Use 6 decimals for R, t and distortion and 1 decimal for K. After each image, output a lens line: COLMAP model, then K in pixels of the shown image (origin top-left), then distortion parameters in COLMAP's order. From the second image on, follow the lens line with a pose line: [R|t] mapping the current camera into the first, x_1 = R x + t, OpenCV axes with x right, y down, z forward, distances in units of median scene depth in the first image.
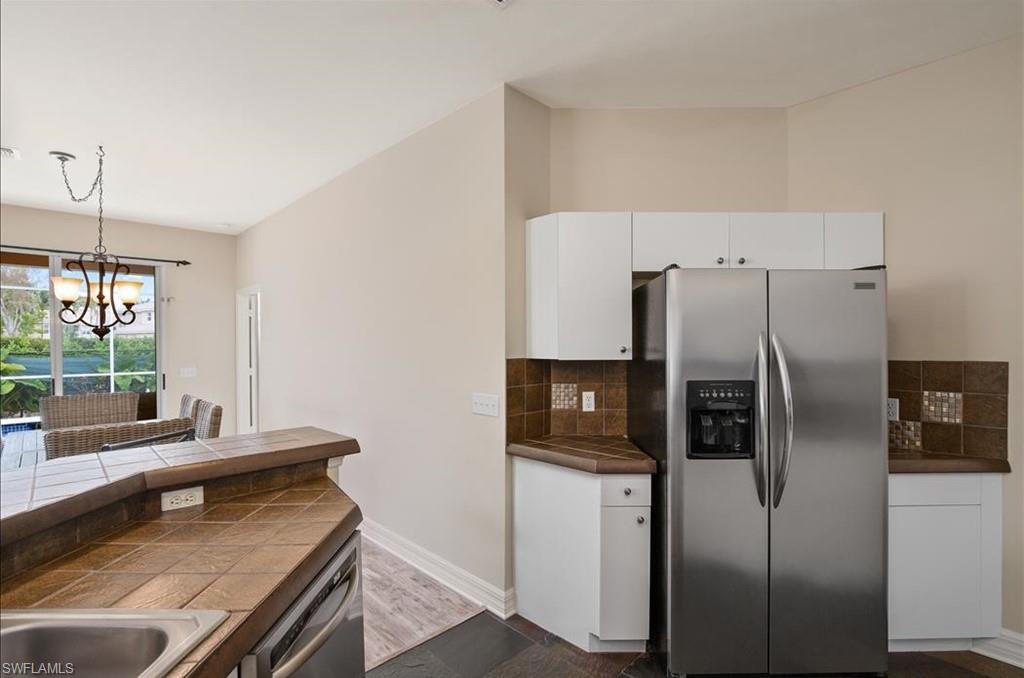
lens RADIAL K [[480.6, 0, 513.3], [0, 480.6, 345.1], [0, 0, 1]] dist [0.000416, 0.000000]
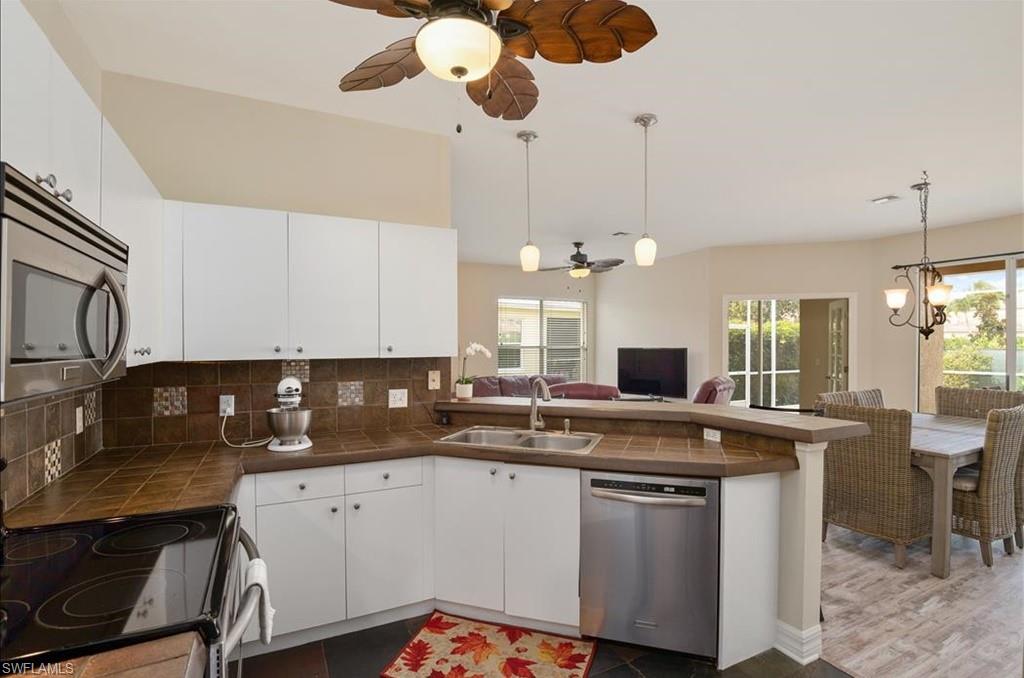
lens RADIAL K [[480.6, 0, 513.3], [0, 480.6, 345.1], [0, 0, 1]] dist [0.000416, 0.000000]
pose [[-0.300449, 0.006618, -0.953775, 0.568938], [-0.001549, 0.999971, 0.007427, -0.003431], [0.953797, 0.003709, -0.300430, 0.425218]]
